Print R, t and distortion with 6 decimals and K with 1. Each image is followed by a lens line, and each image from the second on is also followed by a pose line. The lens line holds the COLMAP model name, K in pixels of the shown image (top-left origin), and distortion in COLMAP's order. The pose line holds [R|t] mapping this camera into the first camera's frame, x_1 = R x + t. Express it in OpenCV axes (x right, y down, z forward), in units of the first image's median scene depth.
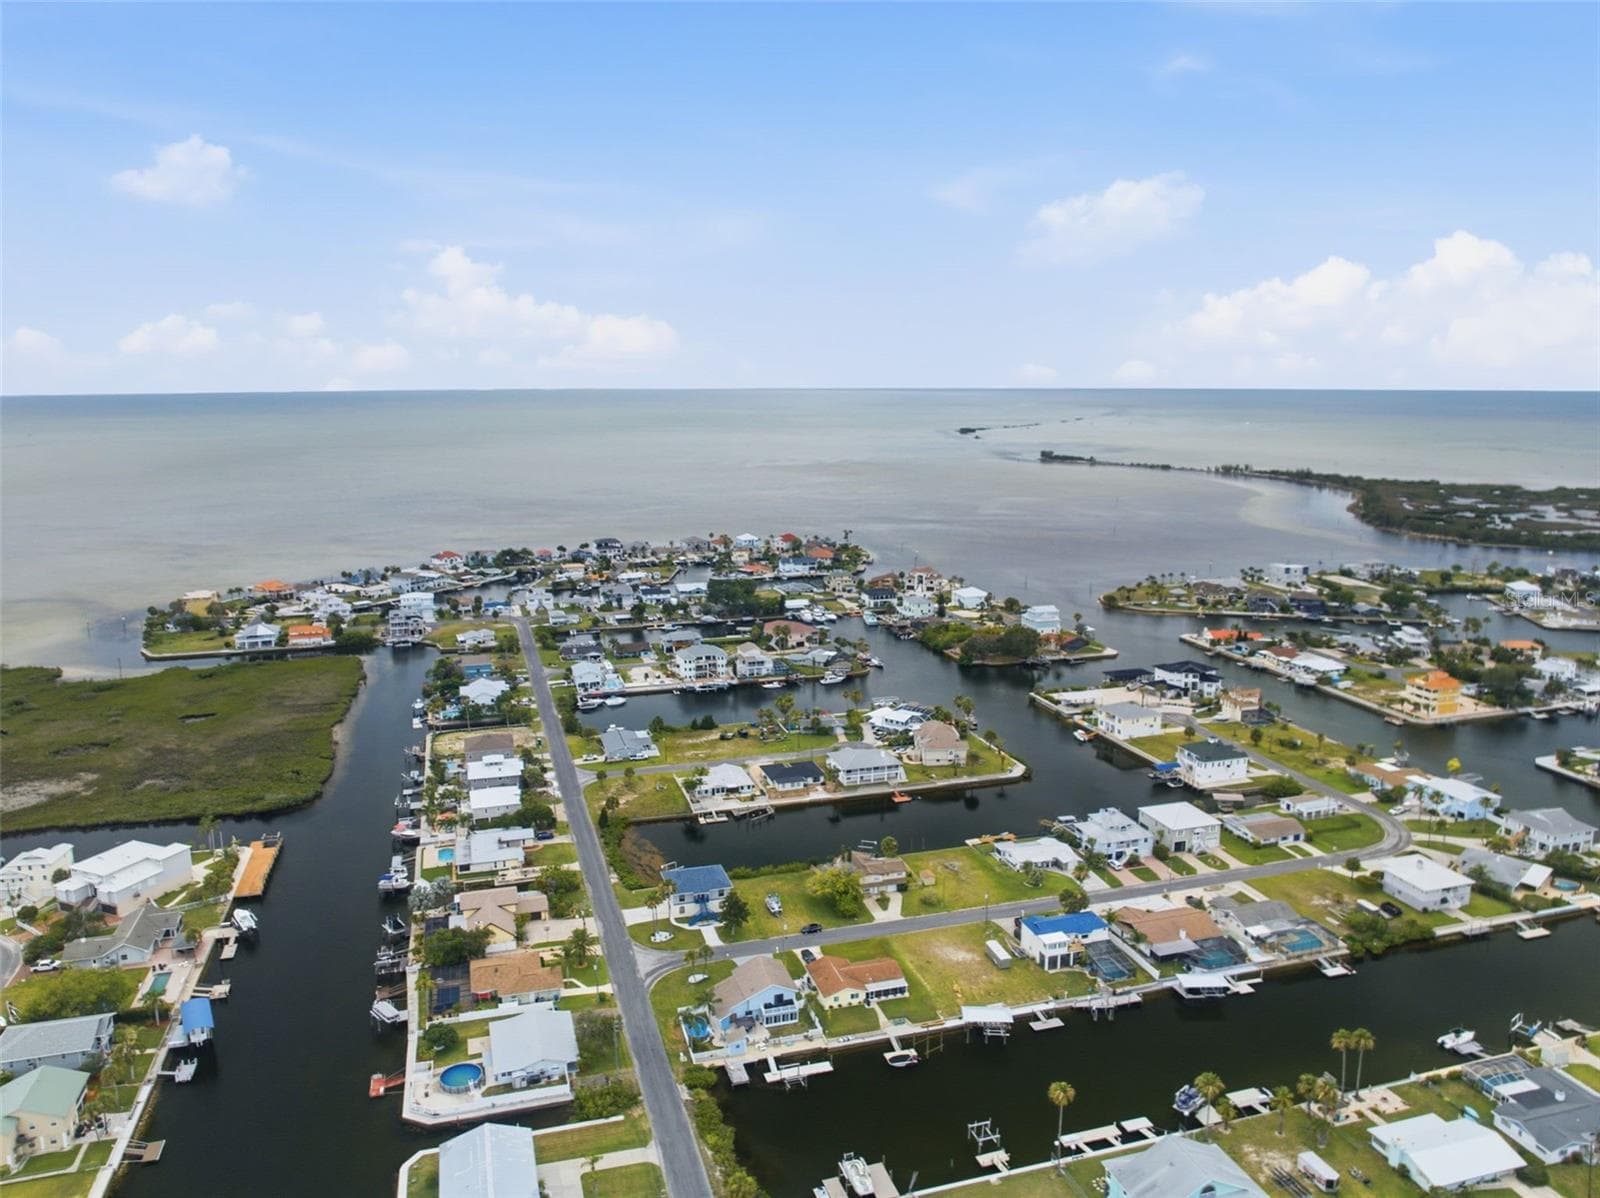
lens RADIAL K [[1136.6, 0, 801.4], [0, 1136.6, 603.9], [0, 0, 1]] dist [-0.034243, 0.001431]
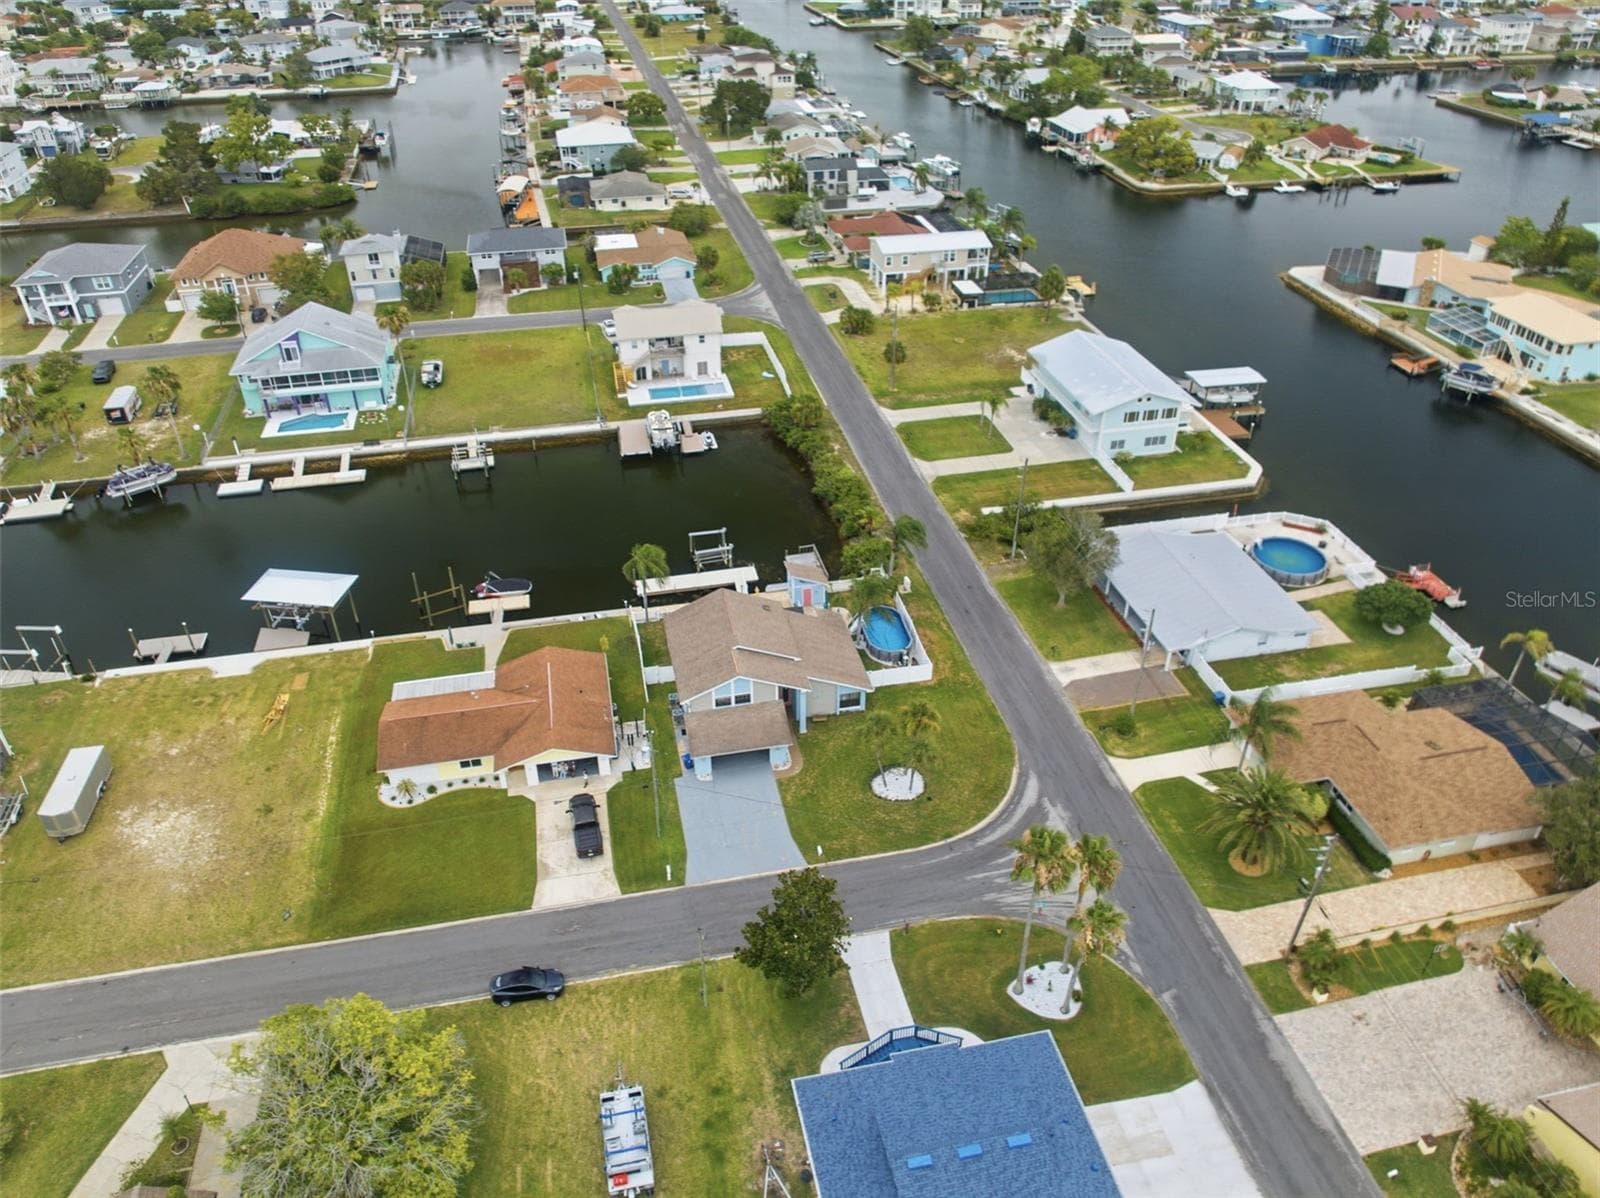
lens RADIAL K [[1136.6, 0, 789.4], [0, 1136.6, 595.4], [0, 0, 1]] dist [-0.034243, 0.001431]
pose [[-0.995859, -0.043999, 0.079560, -0.073604], [0.024757, 0.710793, 0.702966, 0.017305], [-0.087481, 0.702024, -0.706760, 1.102420]]
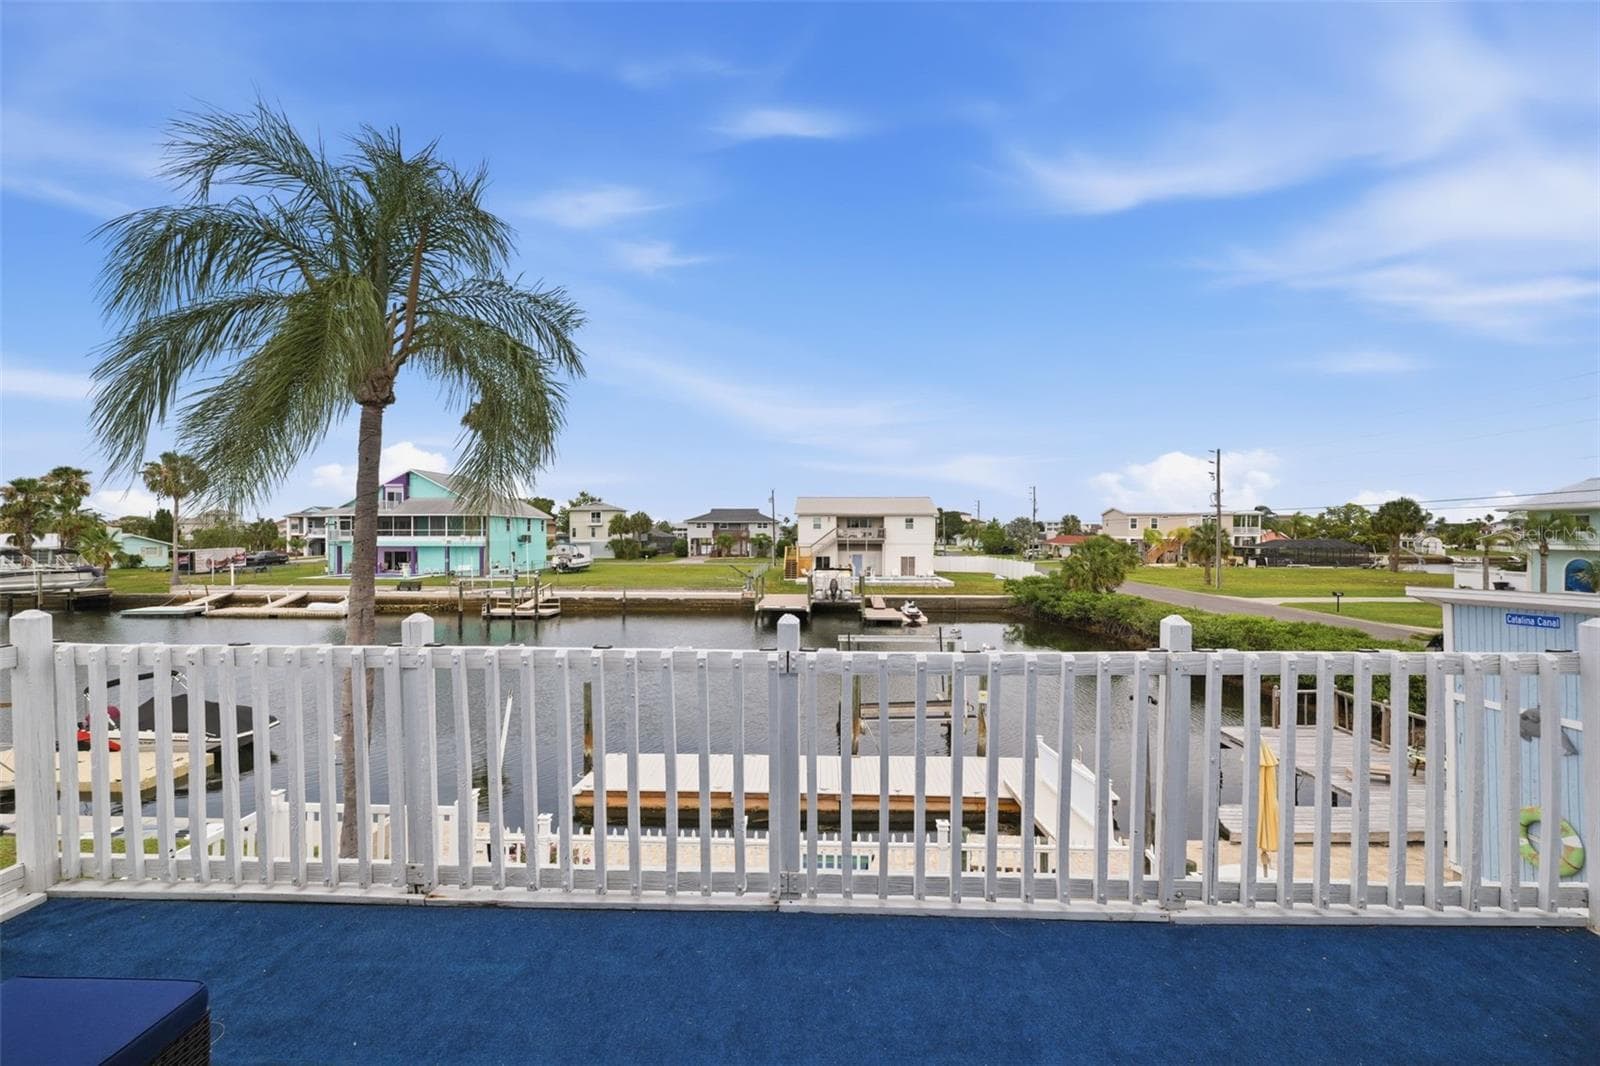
lens RADIAL K [[650.2, 0, 803.3], [0, 650.2, 527.9], [0, 0, 1]] dist [-0.000342, 0.000244]
pose [[-0.945549, 0.001432, 0.325478, -0.018153], [0.059853, 0.983702, 0.169550, 0.291566], [-0.319930, 0.179799, -0.930224, 0.840767]]
